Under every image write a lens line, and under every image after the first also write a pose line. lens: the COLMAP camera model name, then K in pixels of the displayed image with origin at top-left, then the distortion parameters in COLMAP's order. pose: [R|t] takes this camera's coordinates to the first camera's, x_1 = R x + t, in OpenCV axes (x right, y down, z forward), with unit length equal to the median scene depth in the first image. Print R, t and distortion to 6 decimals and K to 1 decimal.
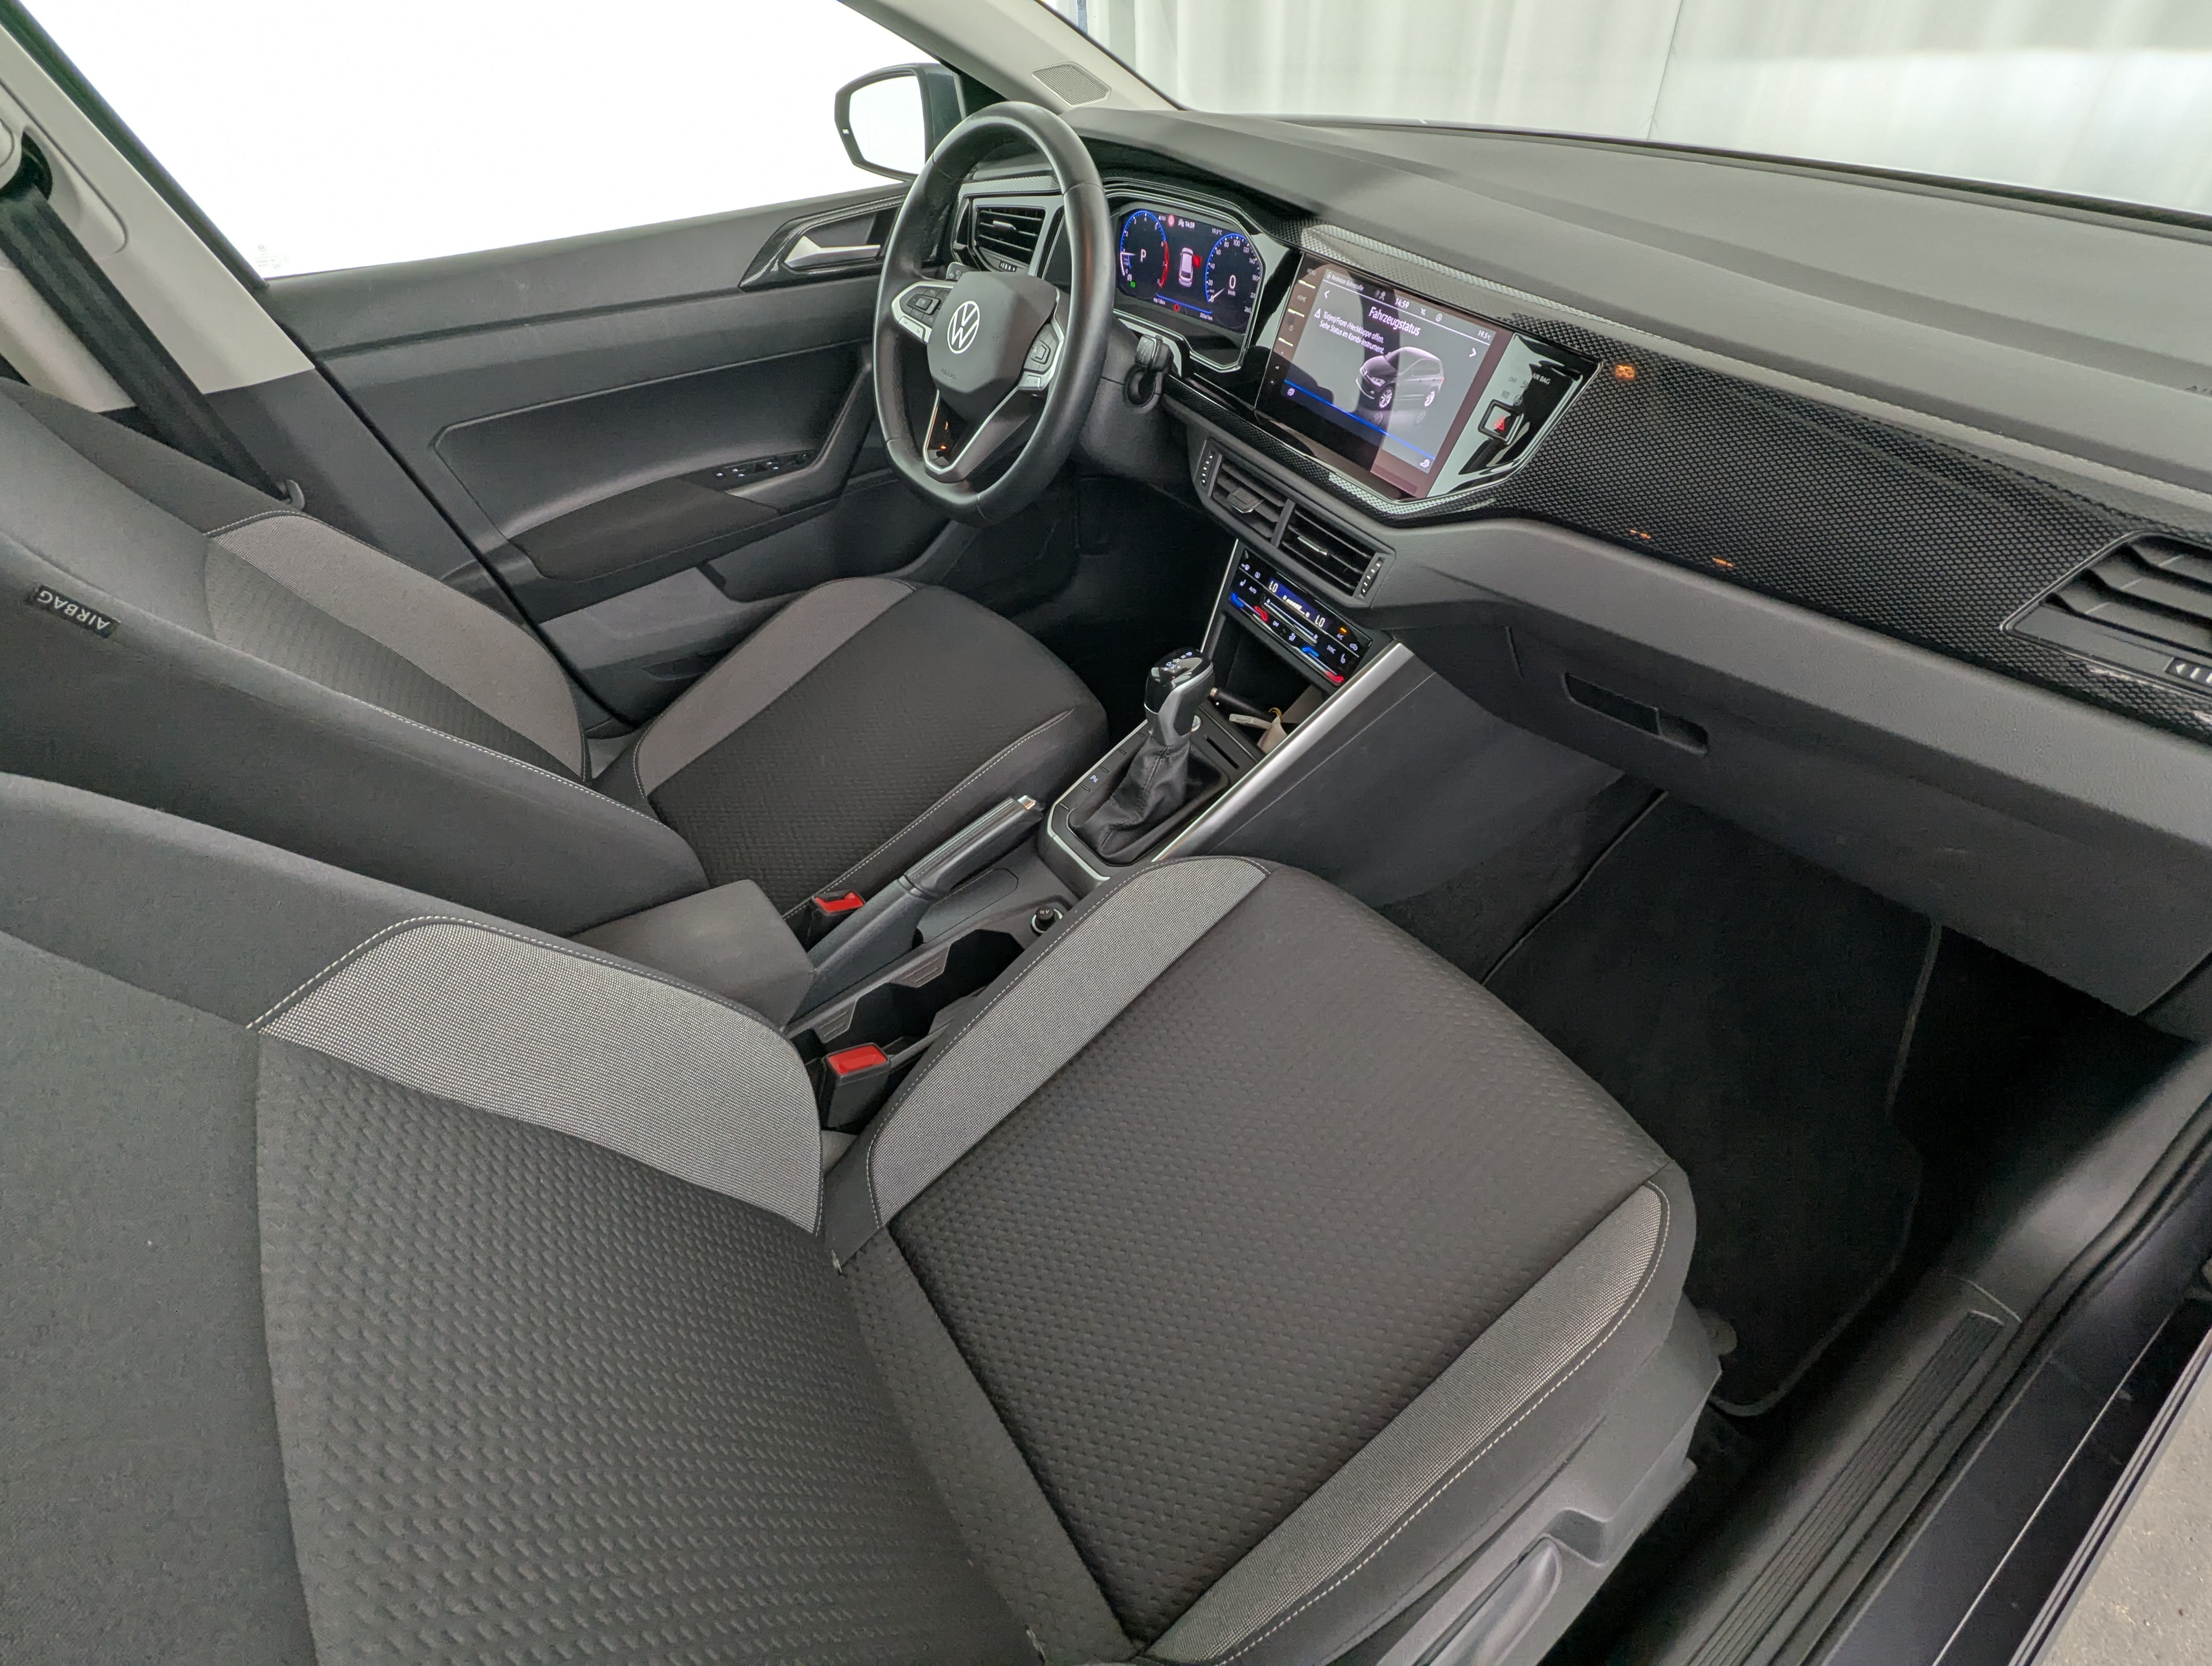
lens RADIAL K [[1049.4, 0, 1106.0], [0, 1049.4, 833.0], [0, 0, 1]] dist [-0.001689, -0.000686]
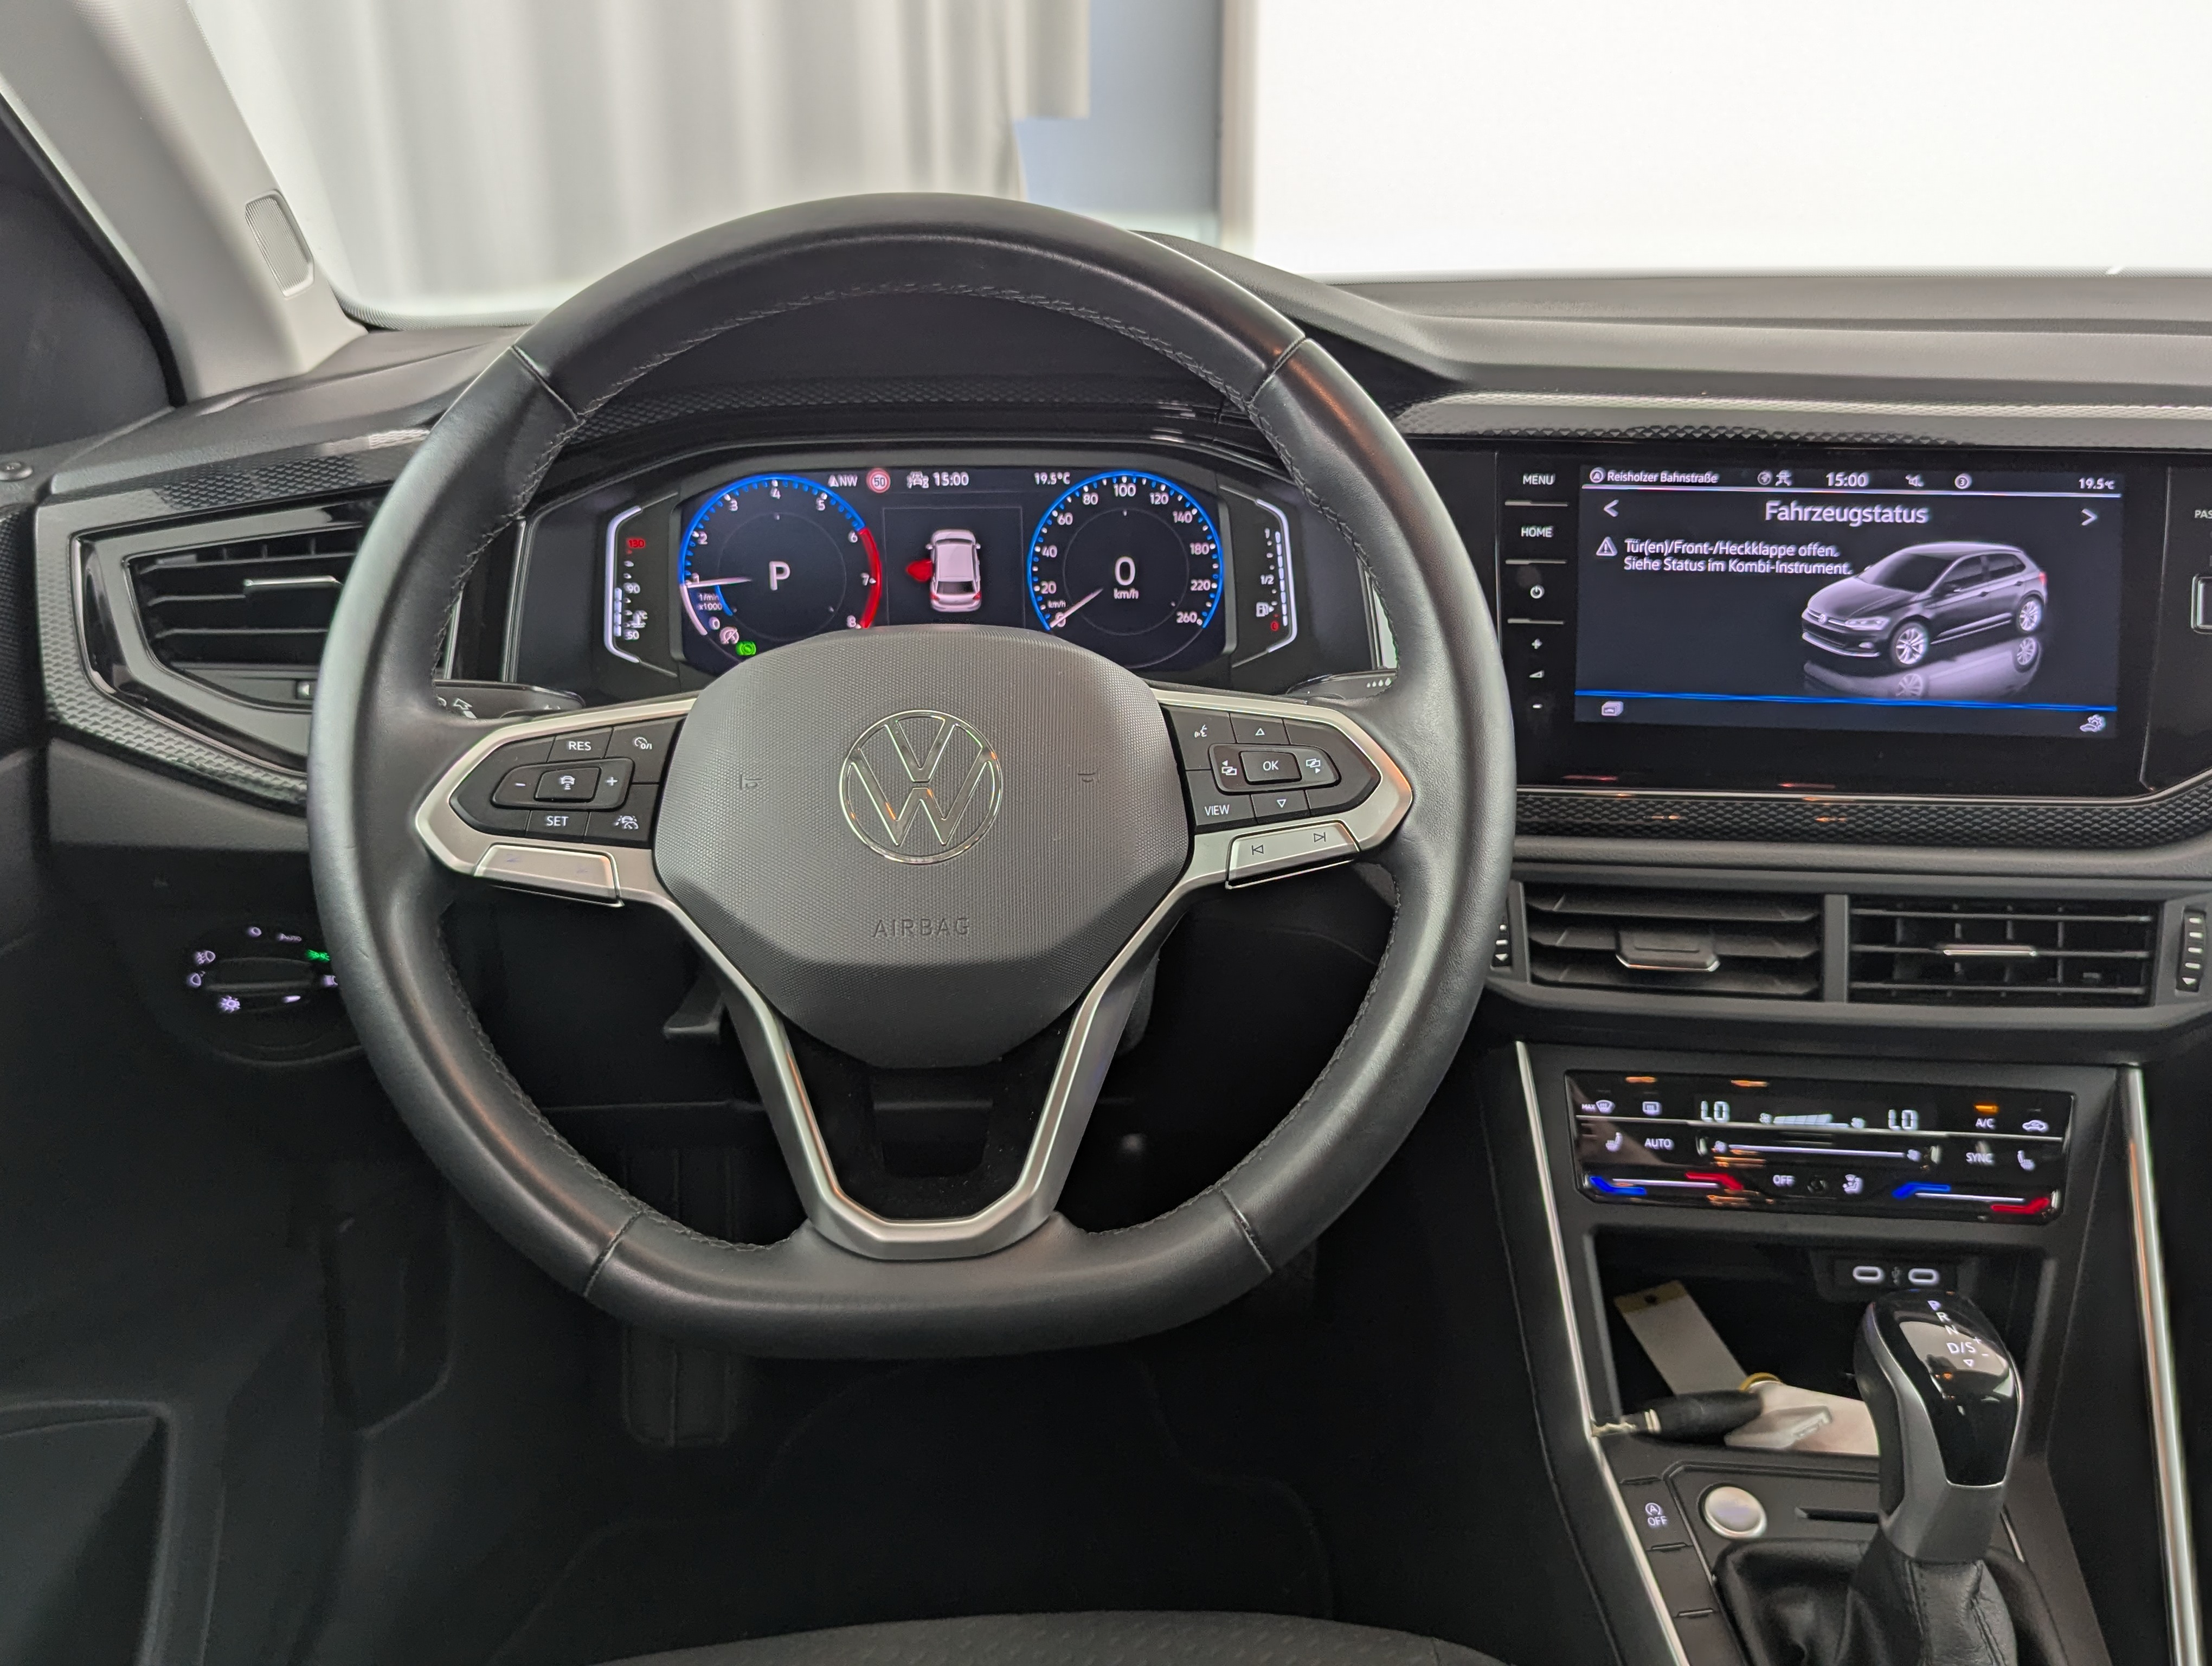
lens RADIAL K [[1887.8, 0, 1137.2], [0, 1887.8, 817.4], [0, 0, 1]] dist [0.027955, -0.007903]
pose [[0.540528, -0.245795, 0.804620, -0.596300], [0.544427, 0.831327, -0.111782, -0.397298], [-0.641427, 0.498478, 0.583173, 0.671684]]
